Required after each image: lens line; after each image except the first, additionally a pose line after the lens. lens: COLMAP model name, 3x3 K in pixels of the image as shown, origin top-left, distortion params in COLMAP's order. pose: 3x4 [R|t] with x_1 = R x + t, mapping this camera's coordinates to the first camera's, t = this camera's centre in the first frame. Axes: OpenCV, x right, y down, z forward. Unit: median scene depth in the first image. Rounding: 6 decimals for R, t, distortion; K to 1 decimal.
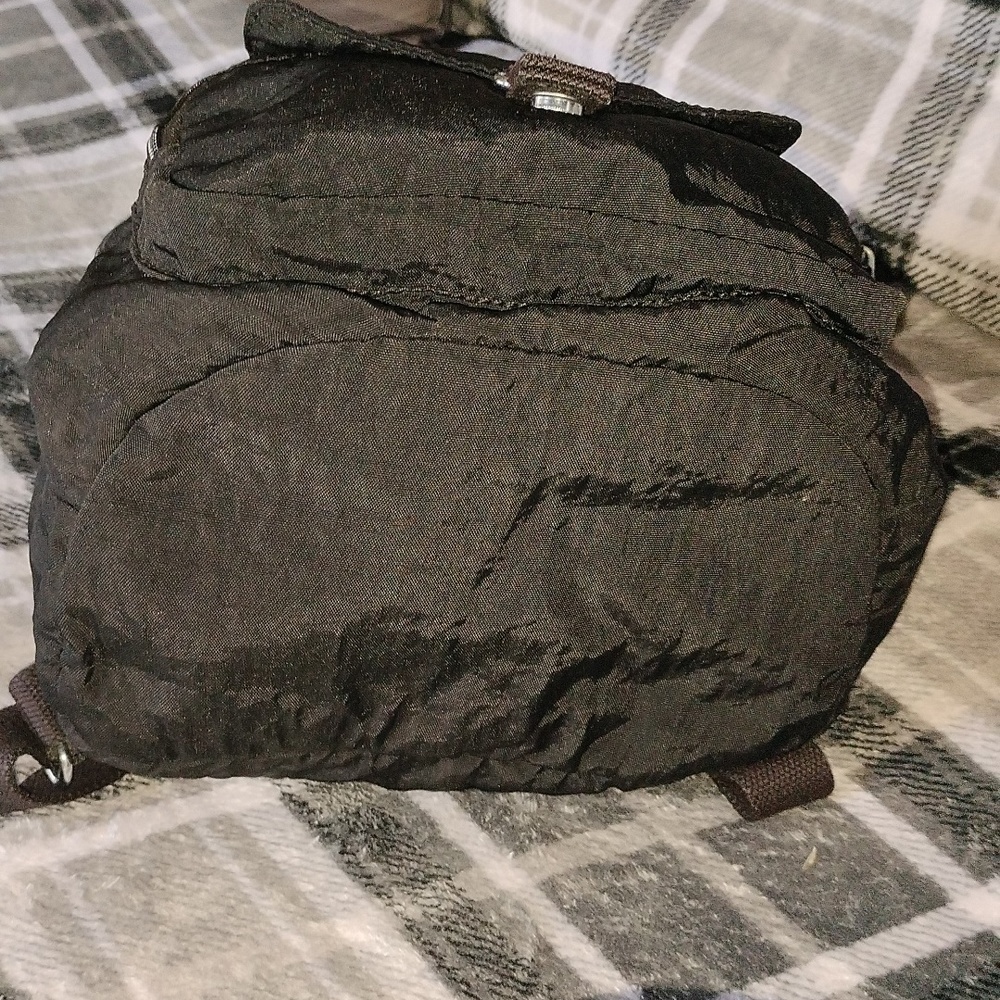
lens RADIAL K [[1609.5, 0, 529.5], [0, 1609.5, 498.4], [0, 0, 1]] dist [0.061446, 0.000000]
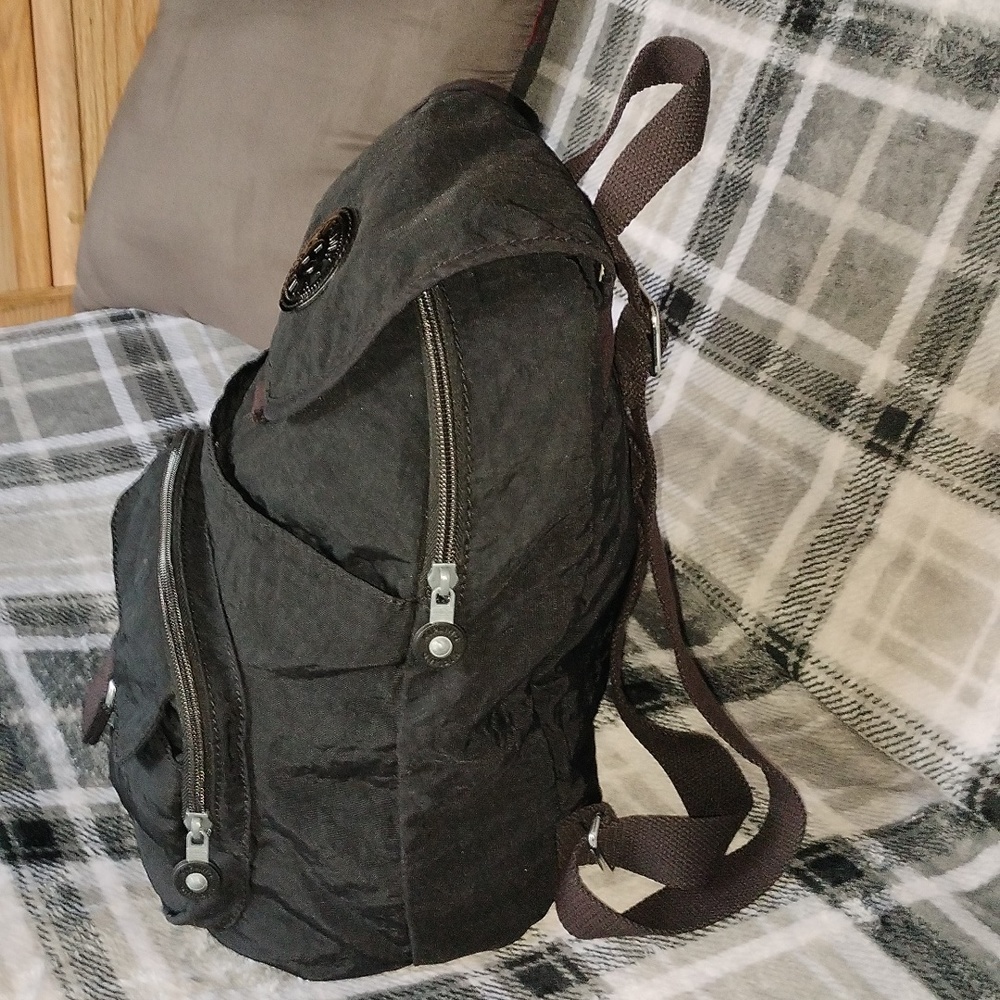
lens RADIAL K [[1609.5, 0, 524.6], [0, 1609.5, 503.7], [0, 0, 1]] dist [0.061446, 0.000000]
pose [[0.994412, 0.089134, -0.056574, 0.115908], [-0.096286, 0.985491, -0.139770, -0.099470], [0.043295, 0.144436, 0.988567, -0.139151]]
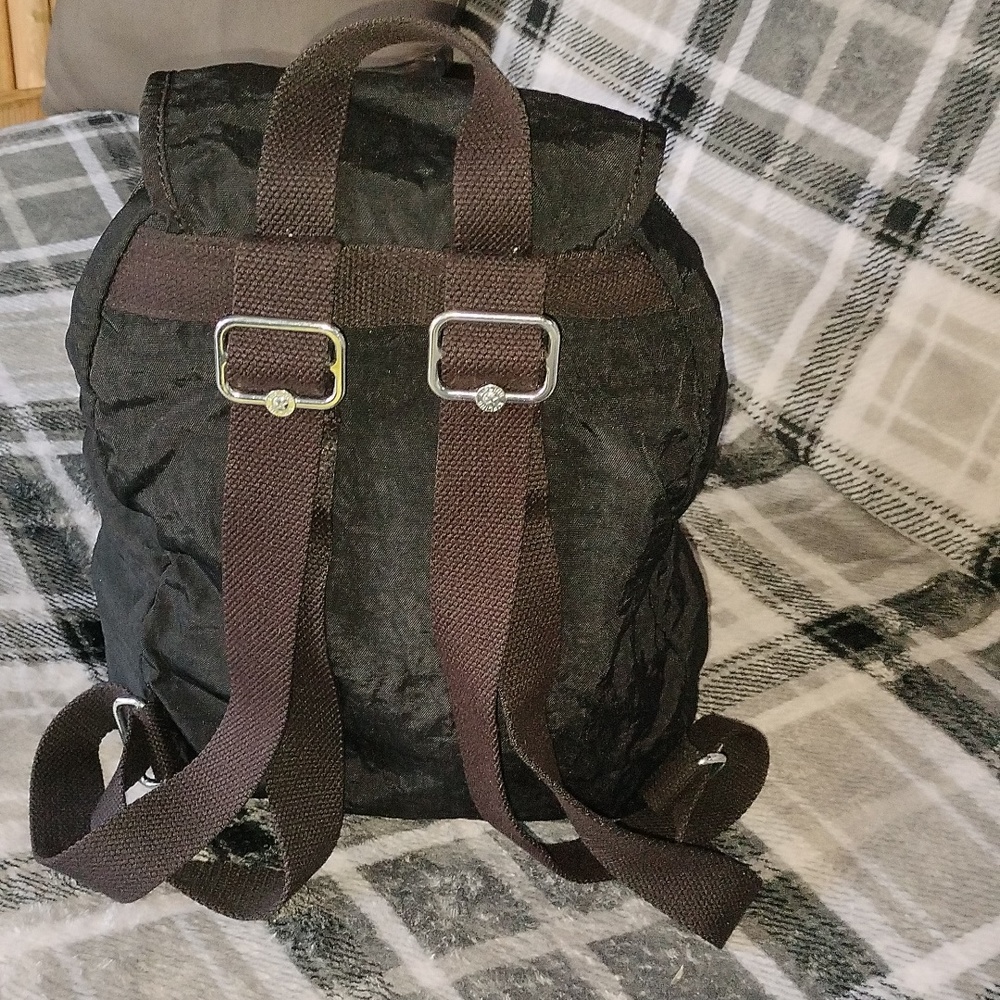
lens RADIAL K [[1609.5, 0, 522.9], [0, 1609.5, 501.3], [0, 0, 1]] dist [0.061446, 0.000000]
pose [[0.997704, 0.066511, 0.012735, 0.015131], [-0.066190, 0.997514, -0.024195, -0.080974], [-0.014312, 0.023297, 0.999626, -0.190098]]
